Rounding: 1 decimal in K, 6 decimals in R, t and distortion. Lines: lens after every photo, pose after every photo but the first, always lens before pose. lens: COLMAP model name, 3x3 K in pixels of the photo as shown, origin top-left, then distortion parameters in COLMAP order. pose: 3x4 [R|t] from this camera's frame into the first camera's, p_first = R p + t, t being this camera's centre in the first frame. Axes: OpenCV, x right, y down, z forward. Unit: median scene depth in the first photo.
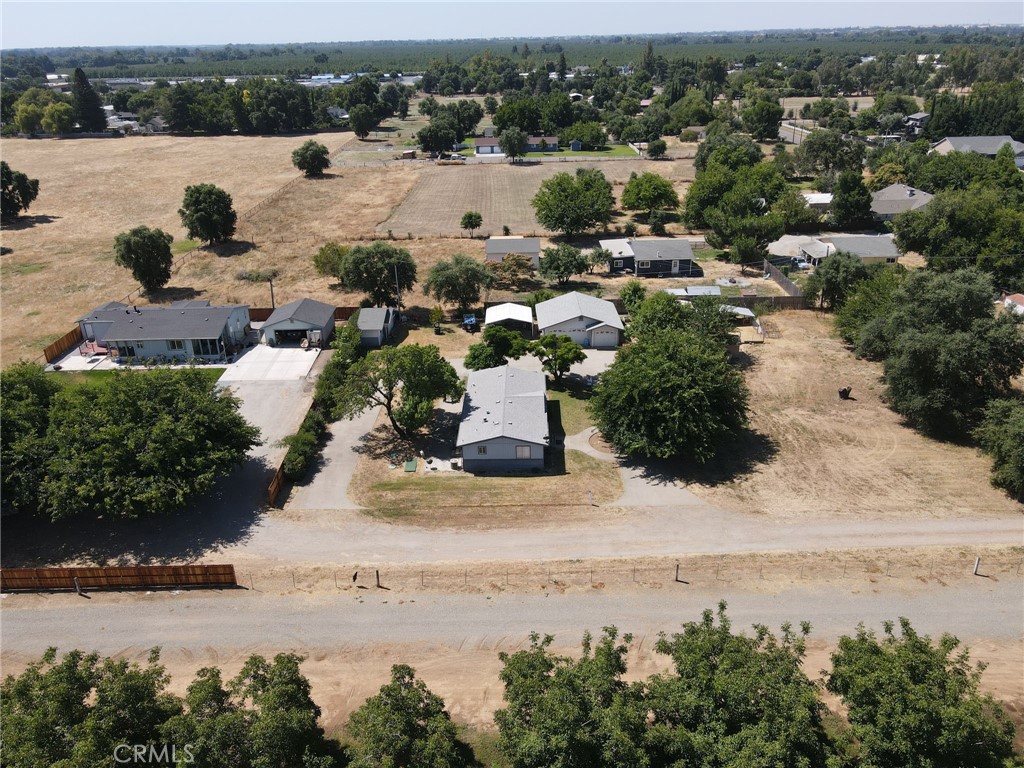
lens RADIAL K [[748.8, 0, 515.2], [0, 748.8, 388.8], [0, 0, 1]] dist [-0.019501, 0.052185]
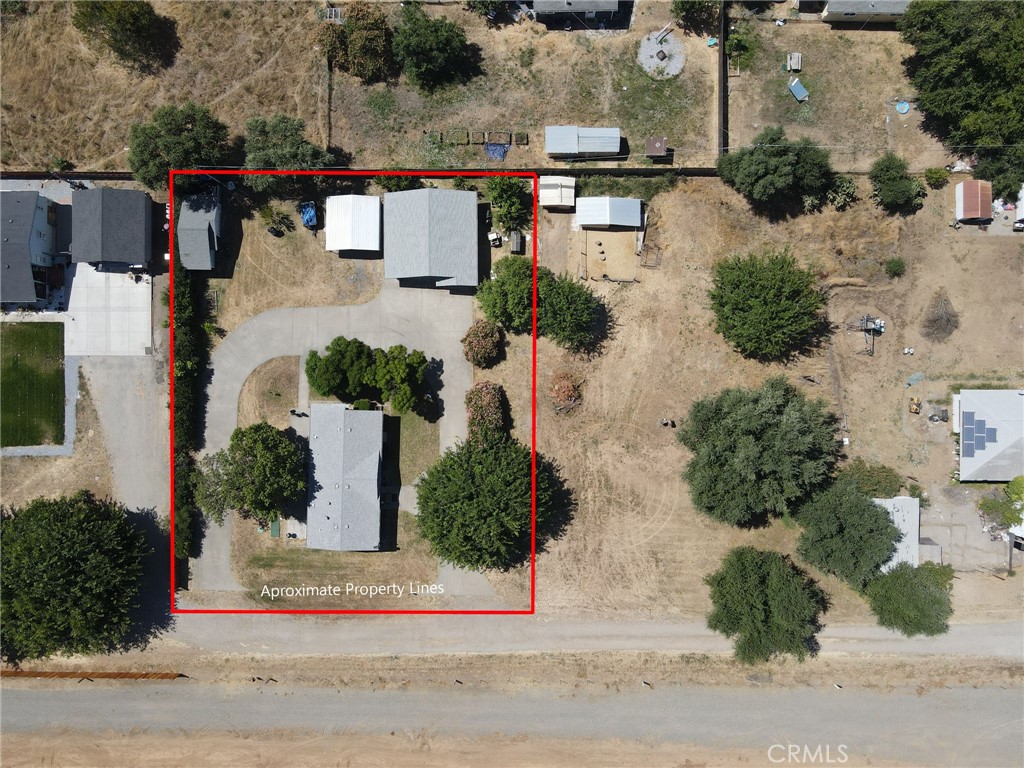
lens RADIAL K [[748.8, 0, 515.2], [0, 748.8, 388.8], [0, 0, 1]] dist [-0.019501, 0.052185]
pose [[0.999934, 0.011102, 0.002797, 0.255293], [-0.007522, 0.452857, 0.891551, -1.115832], [0.008632, -0.891514, 0.452911, 0.640483]]
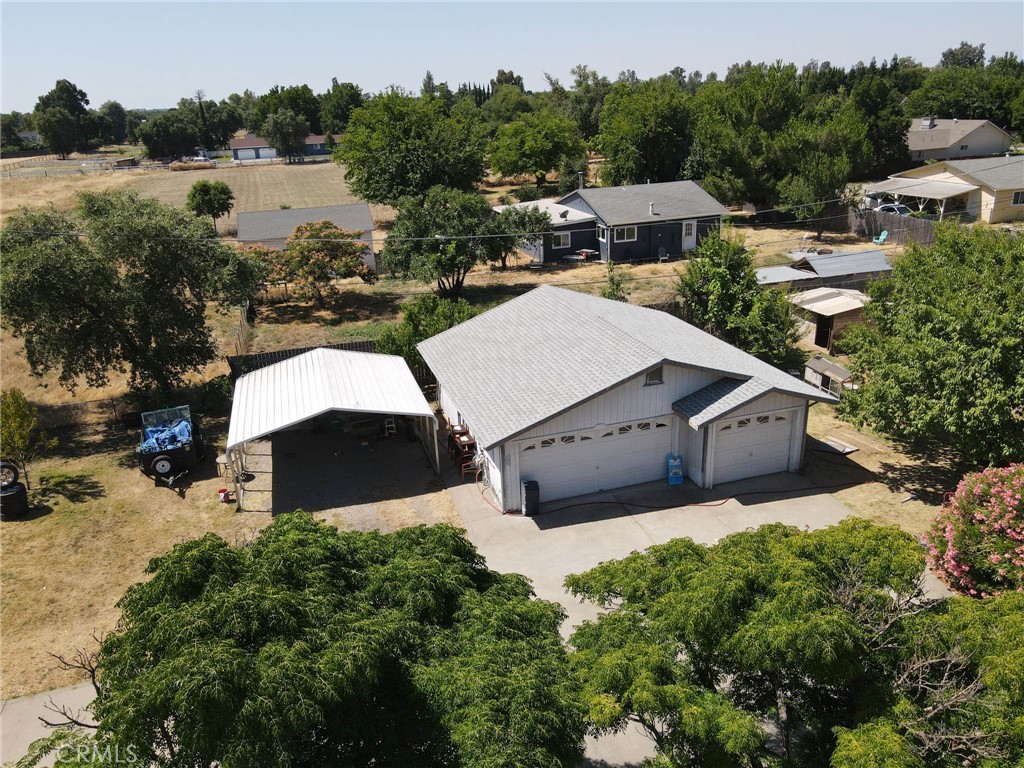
lens RADIAL K [[748.8, 0, 515.2], [0, 748.8, 388.8], [0, 0, 1]] dist [-0.019501, 0.052185]
pose [[0.959159, -0.120504, 0.255917, -0.016969], [0.137946, 0.989112, -0.051269, -0.113949], [-0.246953, 0.084478, 0.965338, 1.070231]]
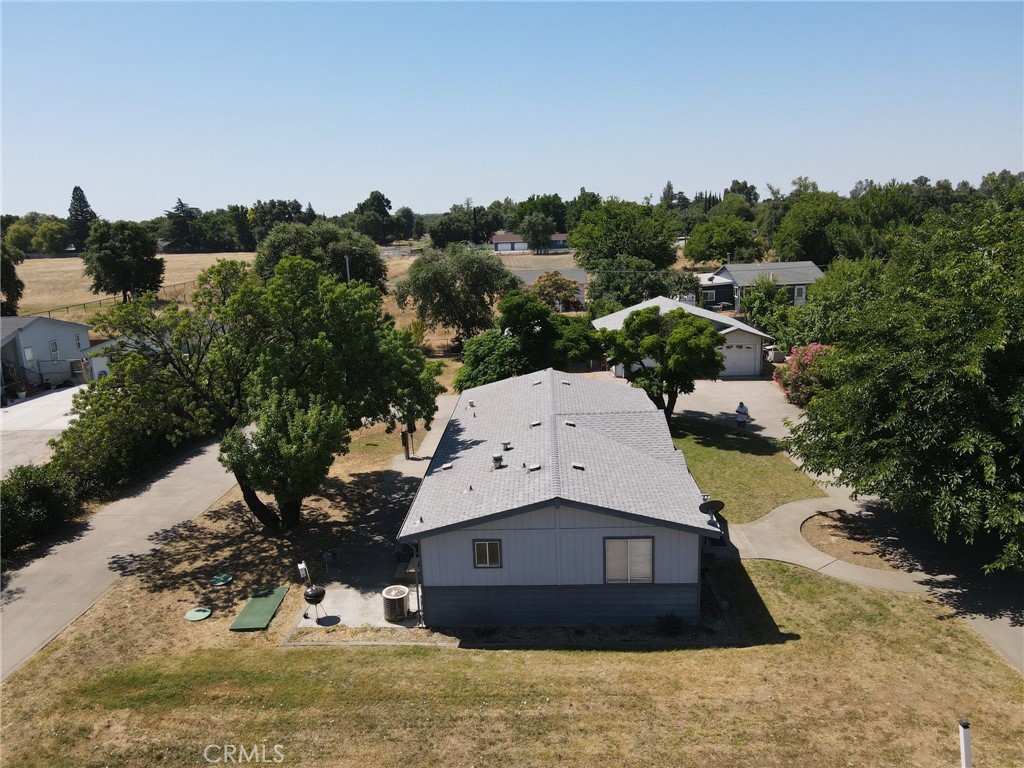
lens RADIAL K [[748.8, 0, 515.2], [0, 748.8, 388.8], [0, 0, 1]] dist [-0.019501, 0.052185]
pose [[0.999622, -0.008636, -0.026090, -0.024151], [0.003235, 0.979716, -0.200366, 0.074640], [0.027291, 0.200206, 0.979374, 0.676380]]
